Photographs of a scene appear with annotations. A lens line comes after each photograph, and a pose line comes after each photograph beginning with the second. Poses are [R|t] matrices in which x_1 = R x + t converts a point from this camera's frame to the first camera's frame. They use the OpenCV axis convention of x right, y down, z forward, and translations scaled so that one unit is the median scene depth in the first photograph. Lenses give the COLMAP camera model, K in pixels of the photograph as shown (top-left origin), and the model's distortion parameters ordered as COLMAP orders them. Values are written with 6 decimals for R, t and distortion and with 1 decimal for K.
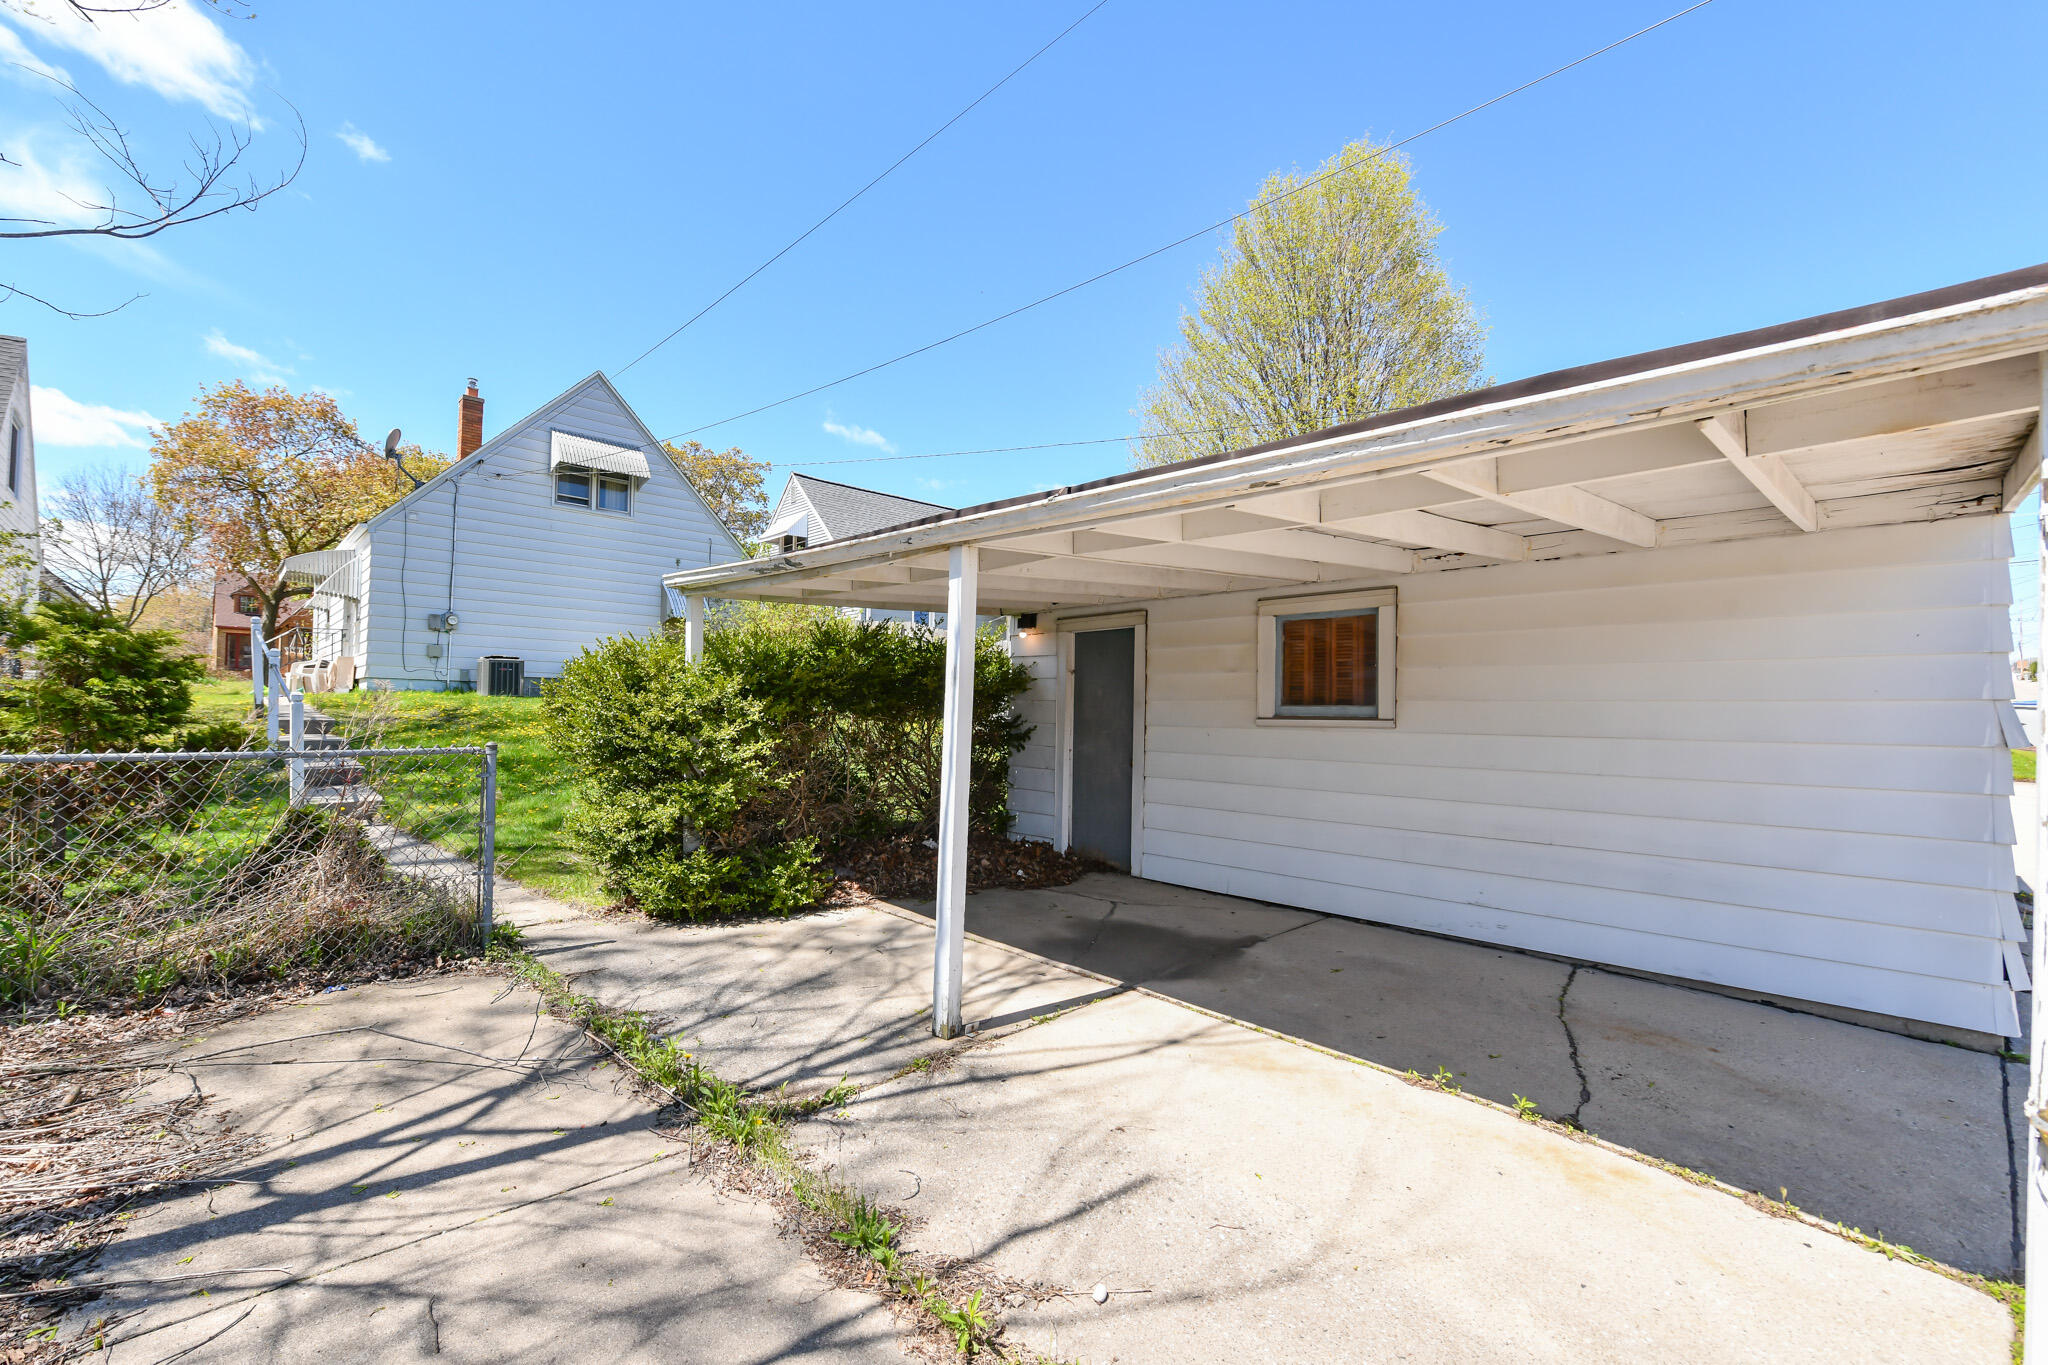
lens RADIAL K [[885.8, 0, 1023.2], [0, 885.8, 689.5], [0, 0, 1]] dist [-0.002581, -0.000689]
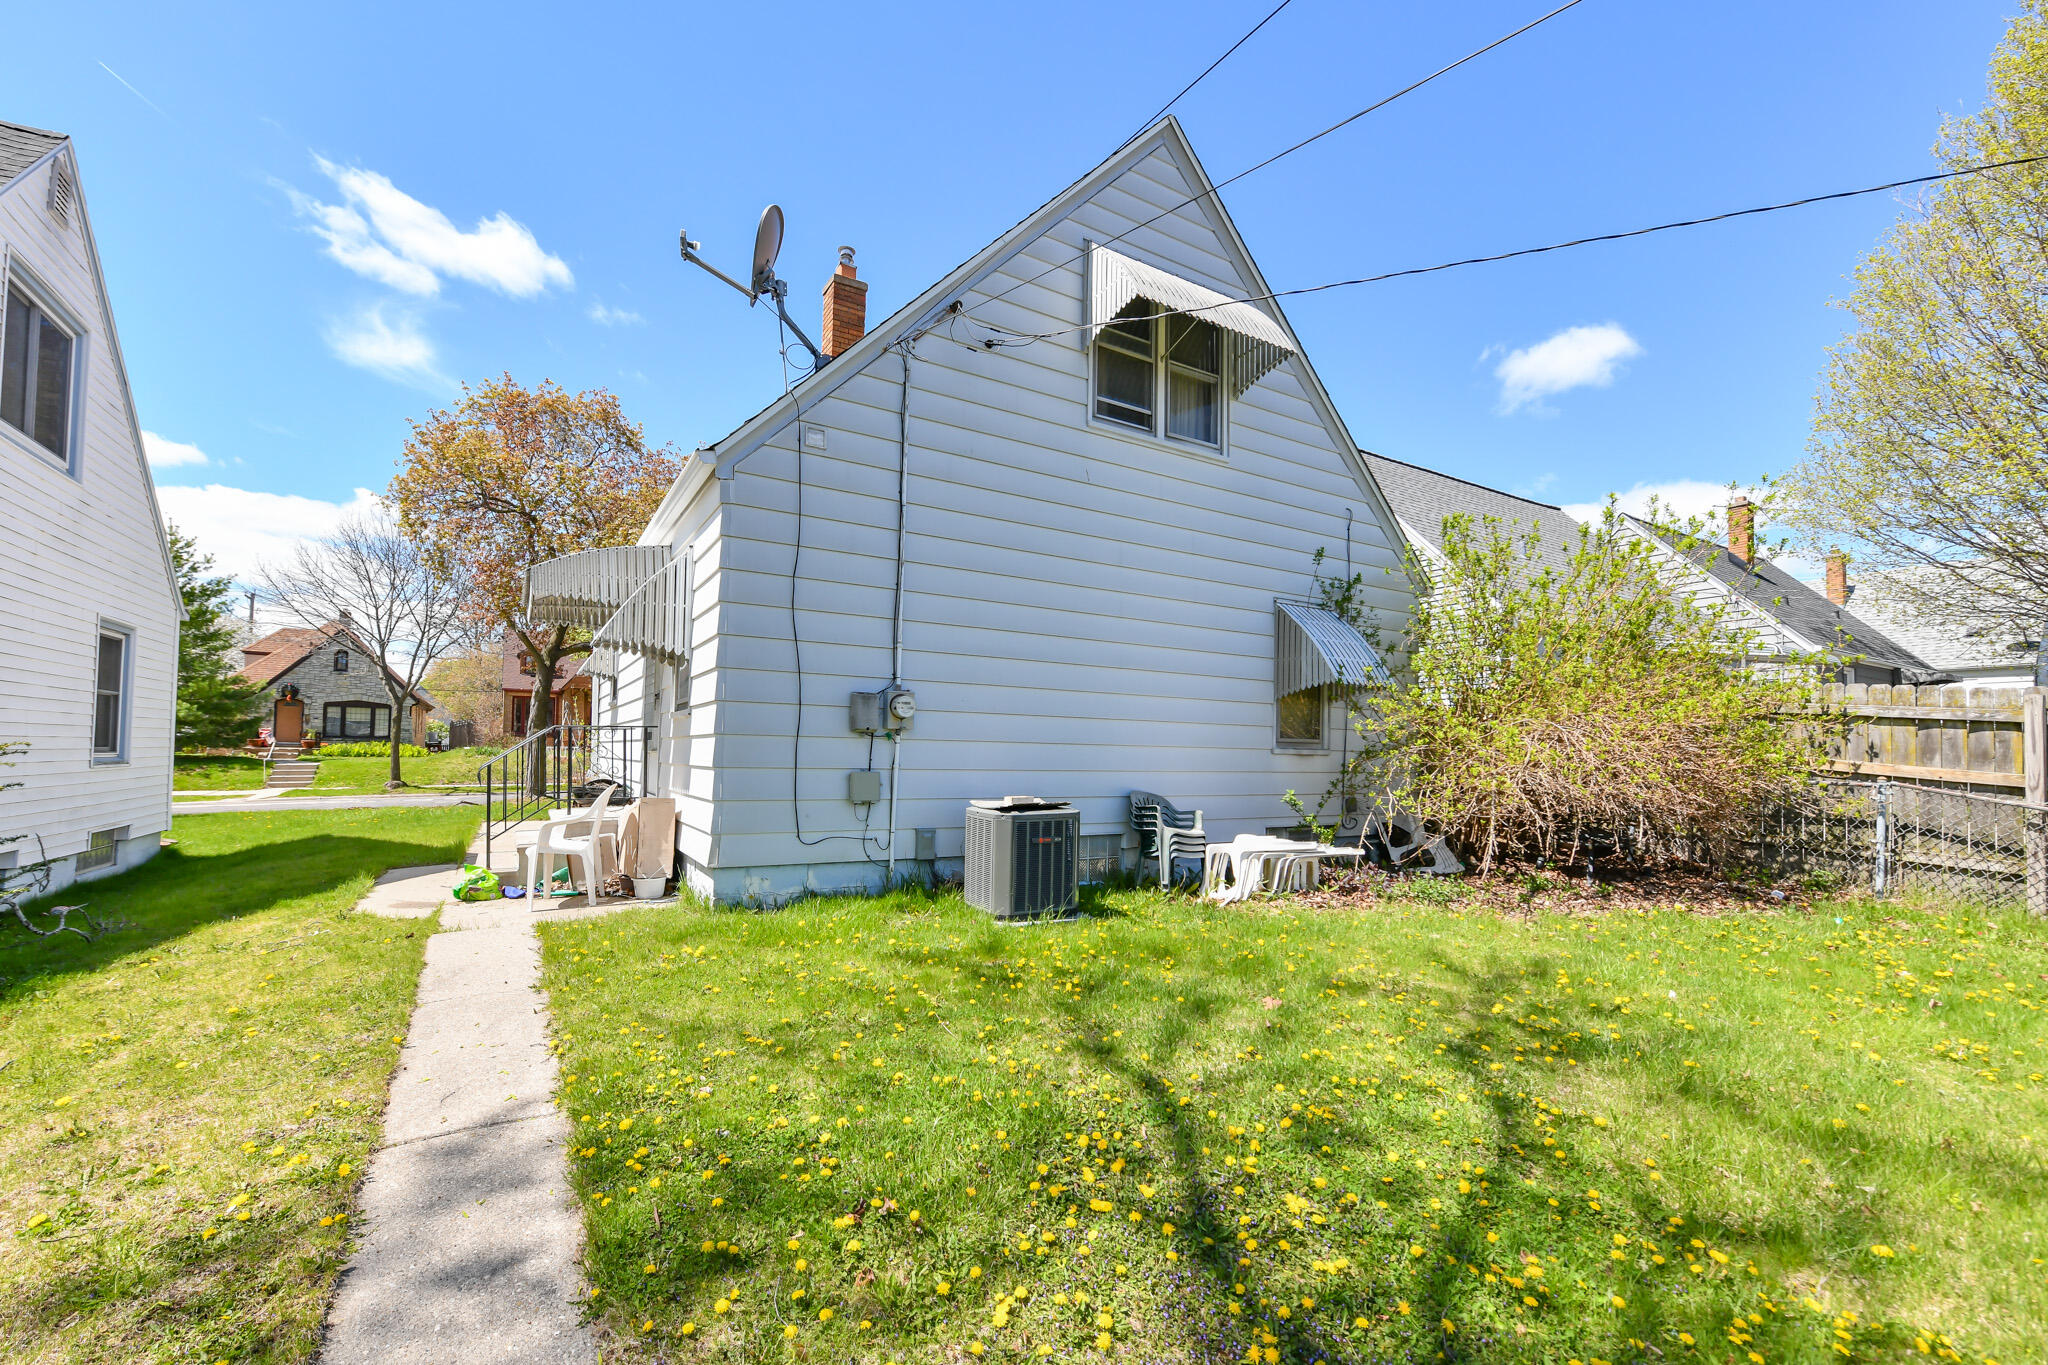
lens RADIAL K [[848.3, 0, 1023.2], [0, 848.3, 718.8], [0, 0, 1]] dist [0.000797, -0.000016]
pose [[0.977973, -0.009505, -0.208515, -0.477385], [0.006866, 0.999887, -0.013375, -0.062358], [0.208618, 0.011649, 0.977928, 0.599096]]
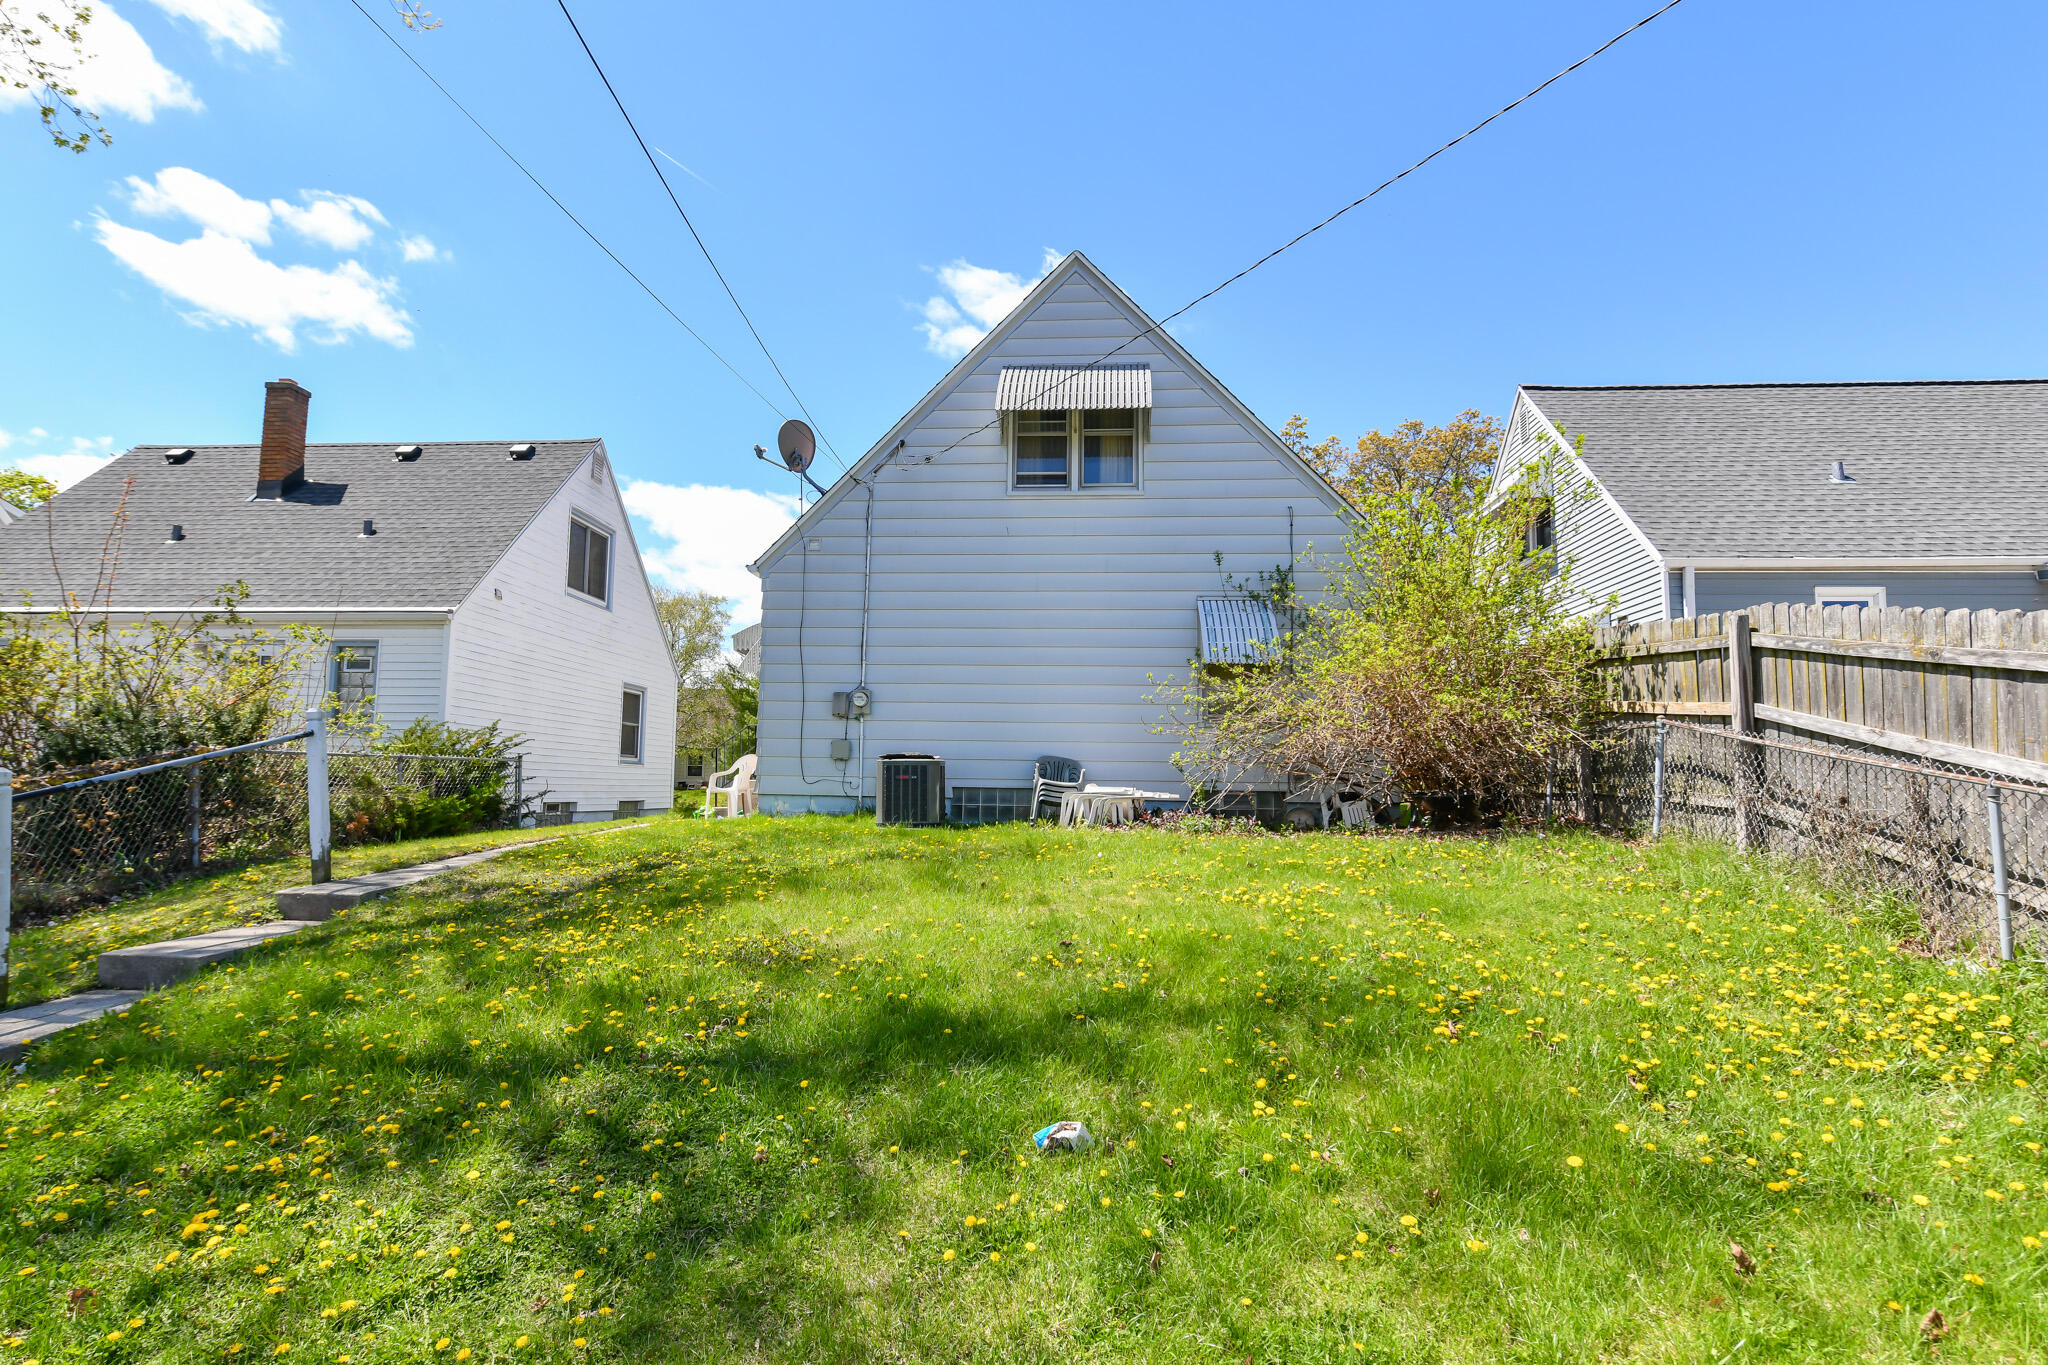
lens RADIAL K [[1009.8, 0, 1024.4], [0, 1009.8, 697.5], [0, 0, 1]] dist [0.006176, 0.000176]
pose [[0.675852, -0.078660, -0.732828, -0.042919], [0.019485, 0.995848, -0.088922, -0.013006], [0.736780, 0.045818, 0.674578, 0.559158]]
